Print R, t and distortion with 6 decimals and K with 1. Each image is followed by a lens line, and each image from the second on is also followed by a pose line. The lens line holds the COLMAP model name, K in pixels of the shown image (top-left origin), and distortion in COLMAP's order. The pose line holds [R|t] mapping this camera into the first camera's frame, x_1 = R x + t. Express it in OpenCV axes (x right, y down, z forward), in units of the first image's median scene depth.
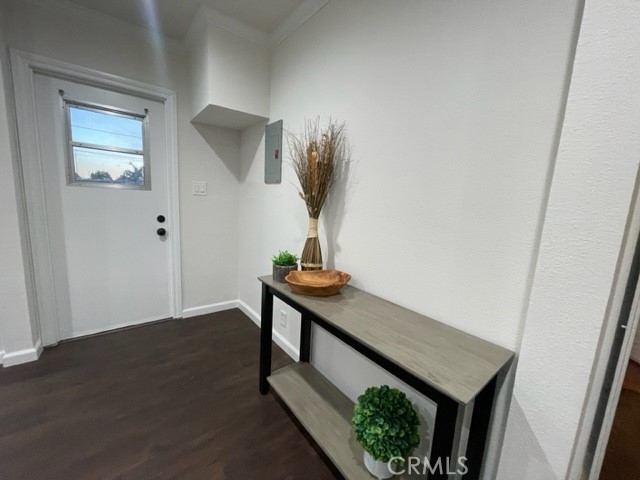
lens RADIAL K [[260.1, 0, 320.0], [0, 260.1, 240.0], [0, 0, 1]] dist [0.001513, 0.000195]
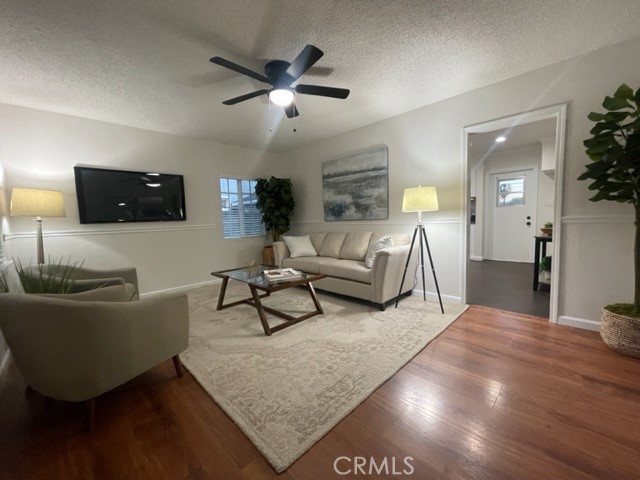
lens RADIAL K [[260.1, 0, 320.0], [0, 260.1, 240.0], [0, 0, 1]] dist [0.001513, 0.000195]
pose [[0.121479, 0.026145, -0.992250, 1.656164], [-0.102779, 0.994611, 0.013624, 0.309651], [0.987258, 0.100328, 0.123511, -1.248458]]
